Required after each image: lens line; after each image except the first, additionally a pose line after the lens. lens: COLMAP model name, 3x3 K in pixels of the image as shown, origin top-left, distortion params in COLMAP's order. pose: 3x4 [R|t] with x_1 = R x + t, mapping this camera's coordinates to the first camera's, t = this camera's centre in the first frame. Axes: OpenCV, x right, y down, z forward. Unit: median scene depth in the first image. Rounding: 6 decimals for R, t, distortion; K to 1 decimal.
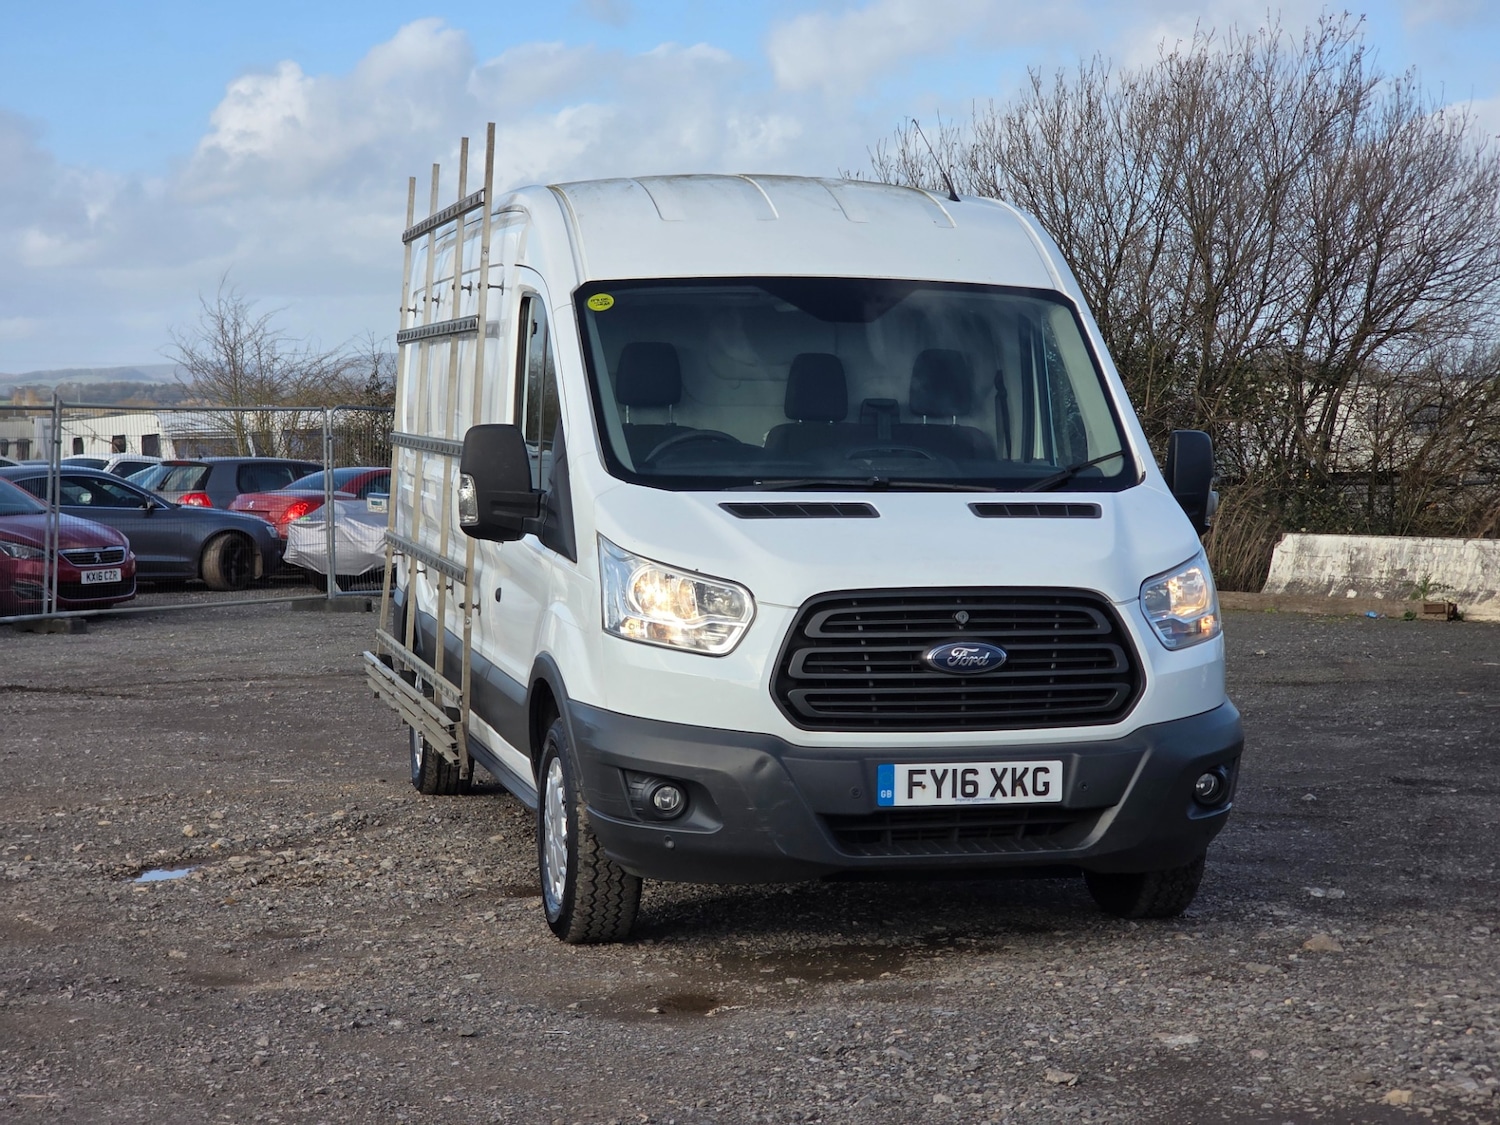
lens RADIAL K [[2880.9, 0, 783.1], [0, 2880.9, 433.0], [0, 0, 1]] dist [-0.519814, 6.764098]
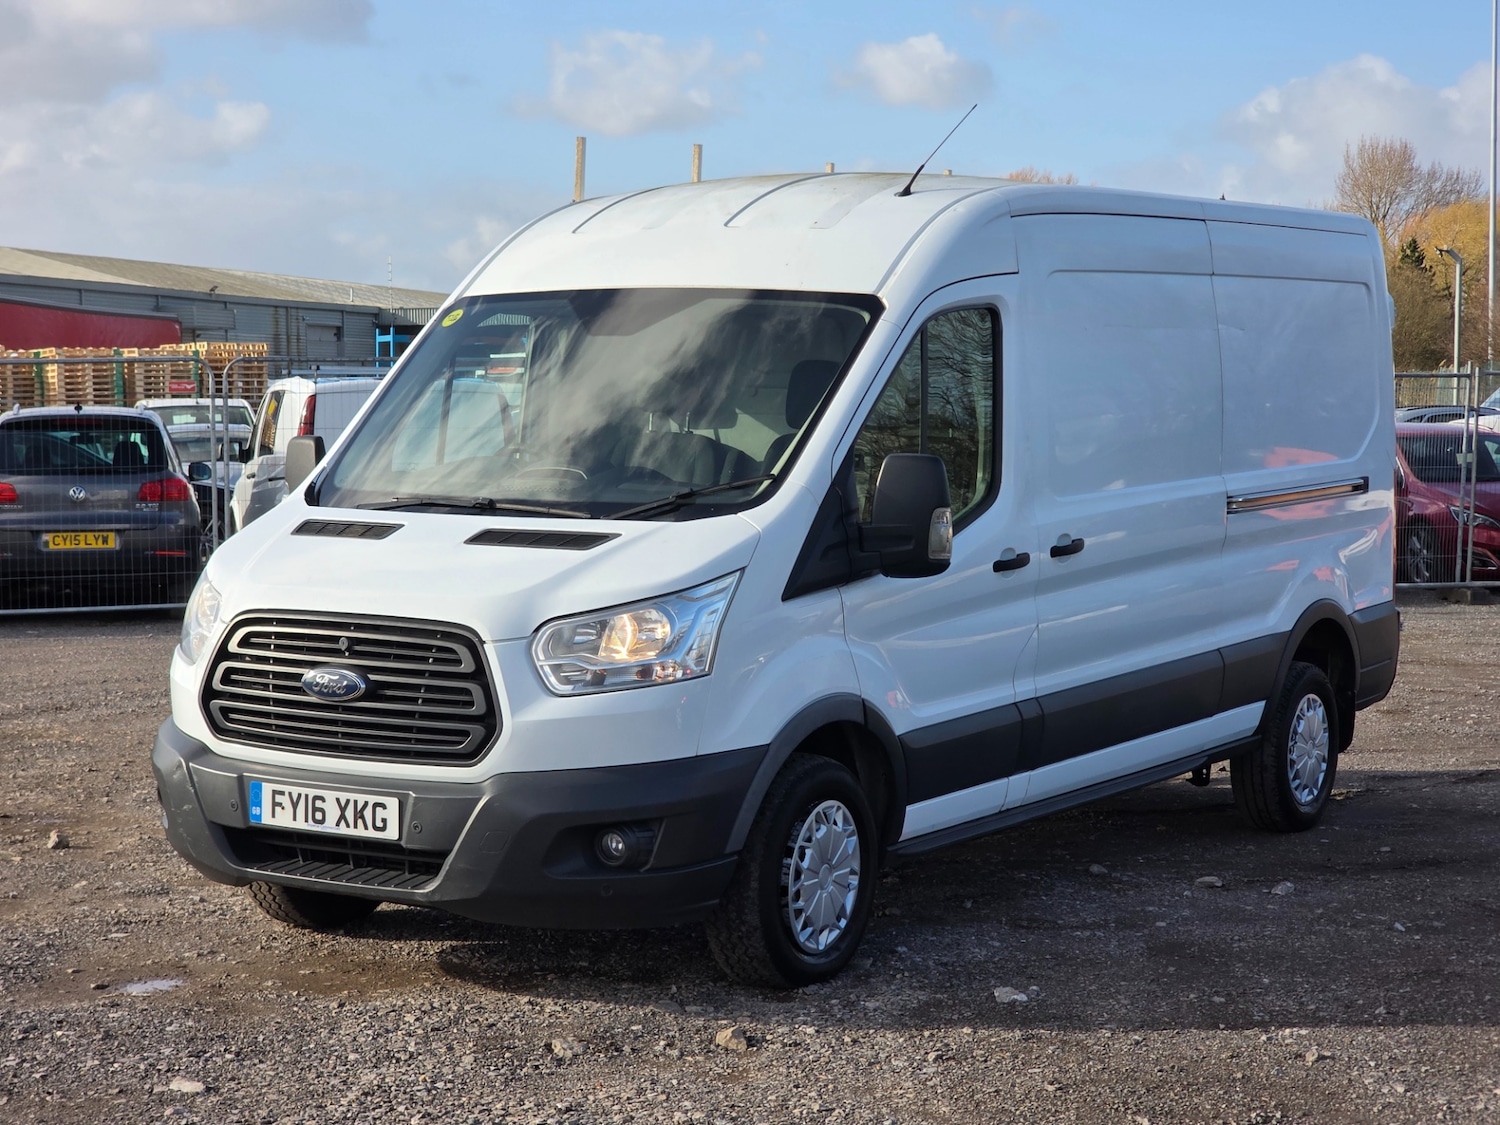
lens RADIAL K [[2908.8, 0, 744.8], [0, 2908.8, 405.3], [0, 0, 1]] dist [-0.541338, 5.730354]
pose [[0.698441, 0.009170, -0.715609, 0.872707], [-0.000836, 0.999928, 0.011997, -0.030884], [0.715667, -0.007780, 0.698398, 0.398098]]
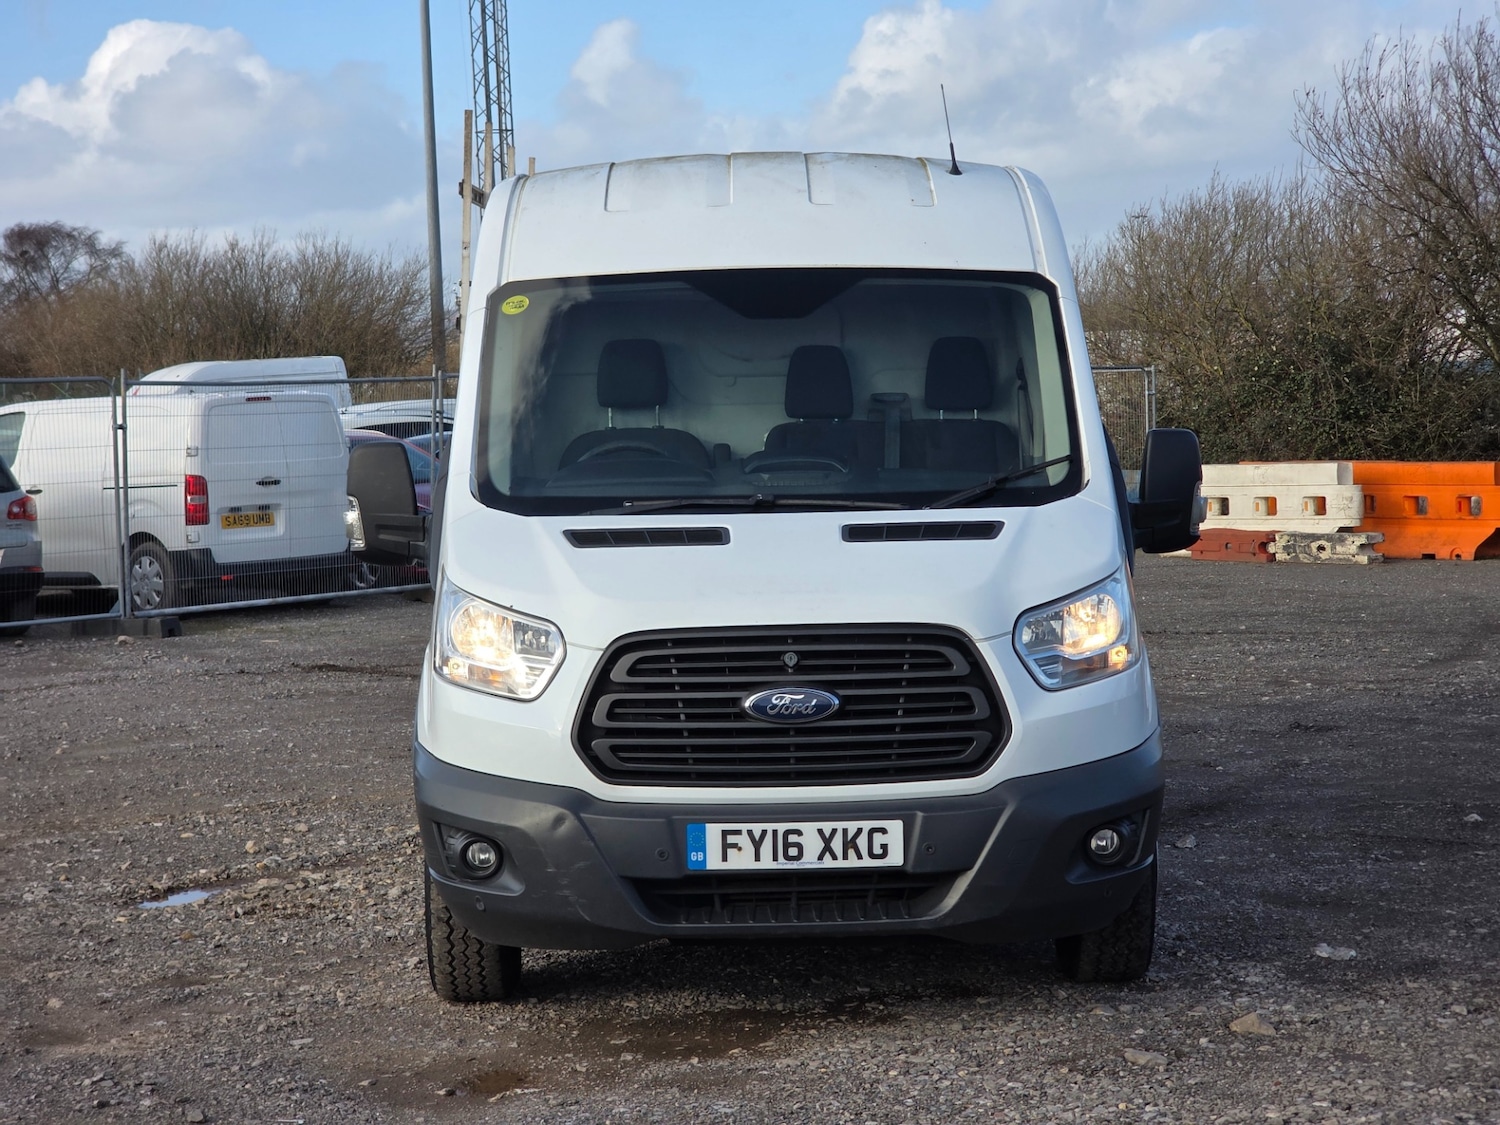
lens RADIAL K [[2908.8, 0, 744.8], [0, 2908.8, 405.3], [0, 0, 1]] dist [-0.541338, 5.730354]
pose [[0.973691, -0.022851, -0.226722, 0.253320], [0.025920, 0.999608, 0.010569, -0.024380], [0.226392, -0.016168, 0.973902, 0.120087]]
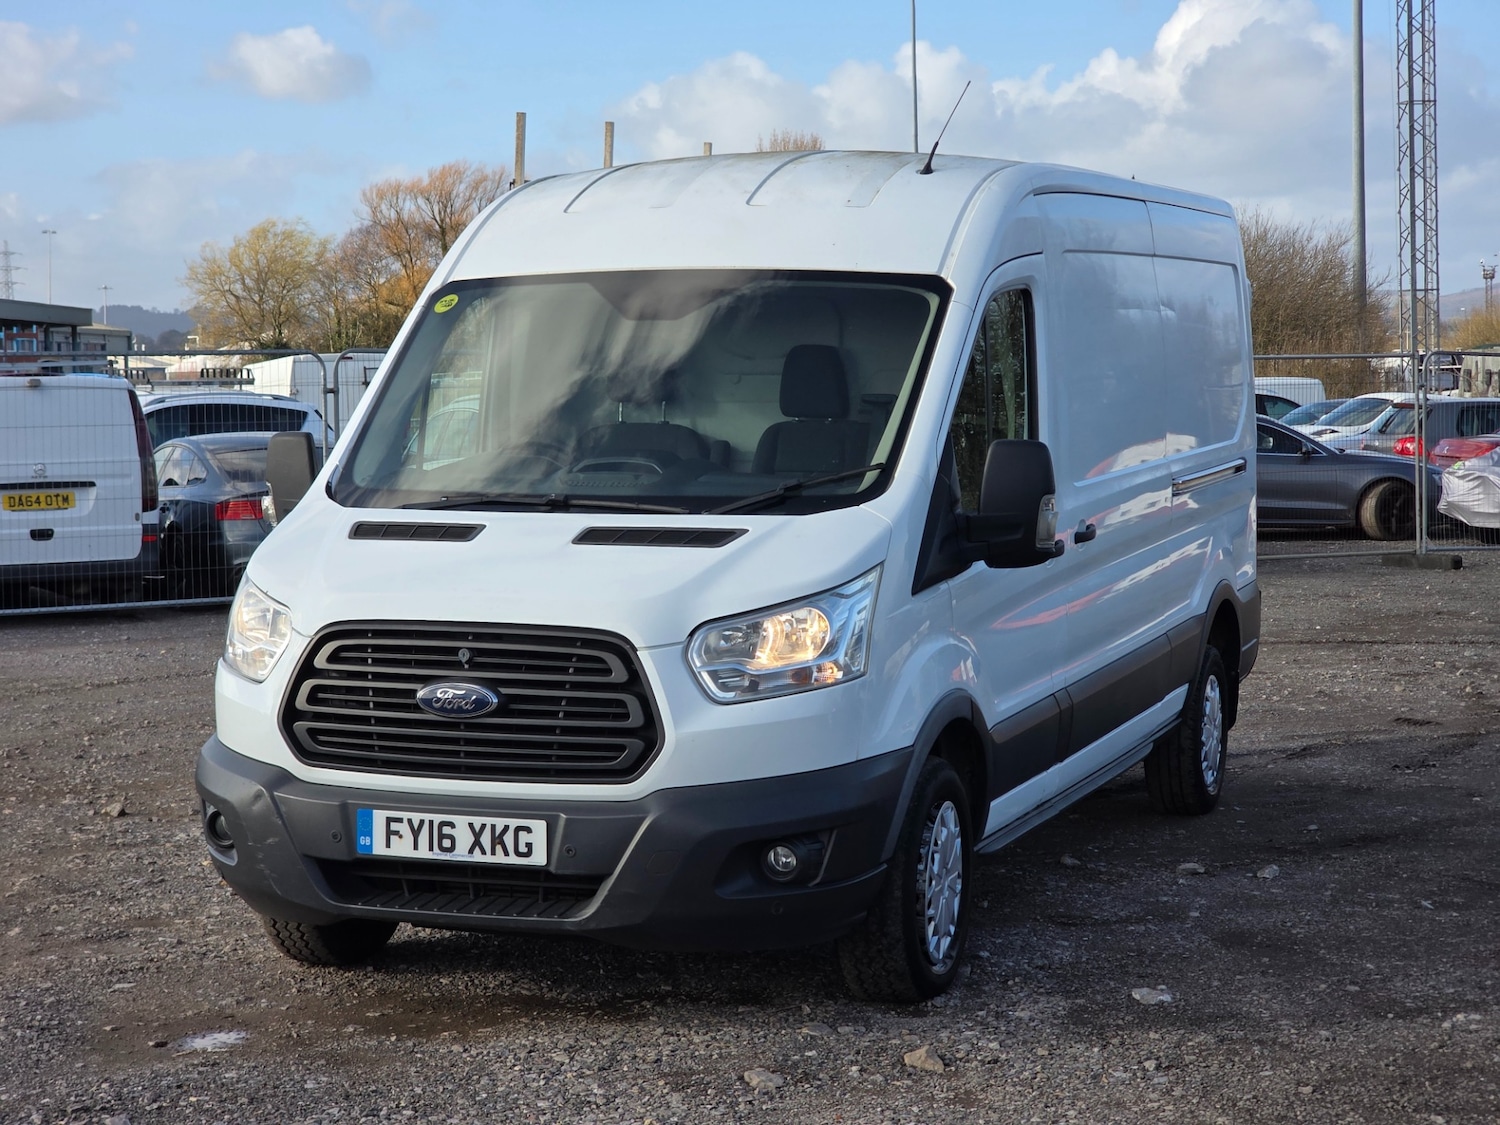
lens RADIAL K [[2880.9, 0, 783.1], [0, 2880.9, 433.0], [0, 0, 1]] dist [-0.519814, 6.764098]
pose [[0.835734, 0.006870, -0.549091, 0.647553], [0.008433, 0.999643, 0.025343, -0.029321], [0.549069, -0.025810, 0.835378, 0.290512]]
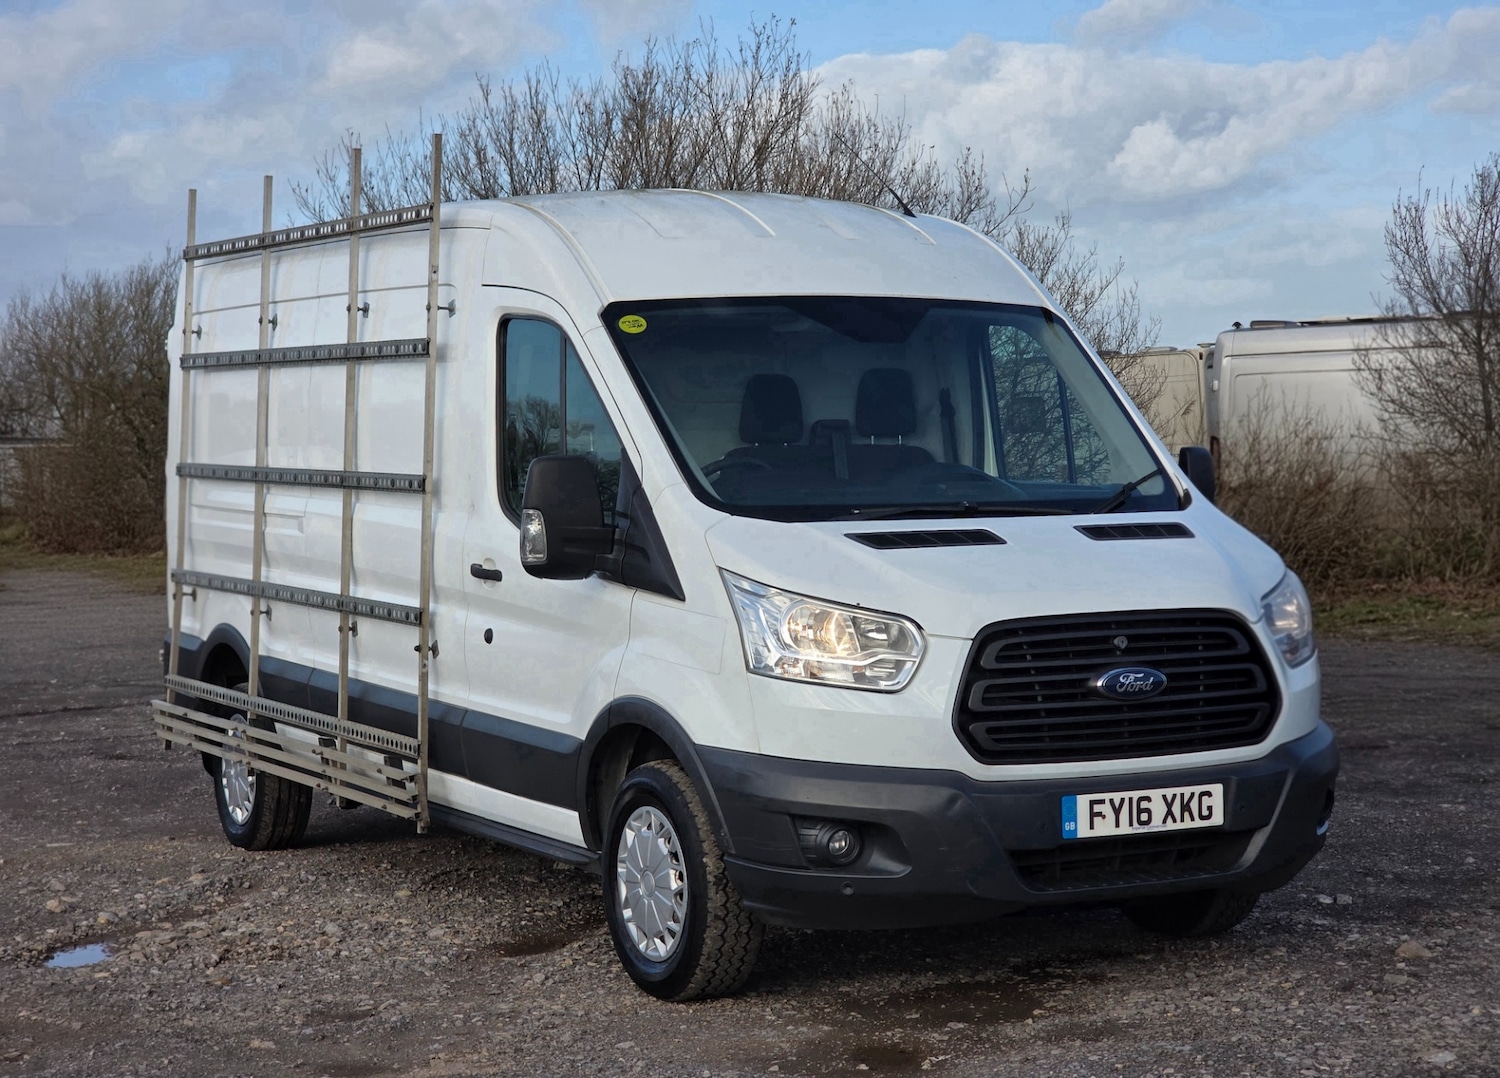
lens RADIAL K [[2826.9, 0, 789.1], [0, 2826.9, 539.4], [0, 0, 1]] dist [0.153547, 0.164074]
pose [[0.965548, -0.030094, 0.258481, -0.297452], [0.021138, 0.999078, 0.037359, -0.009941], [-0.259367, -0.030608, 0.965294, 0.089210]]
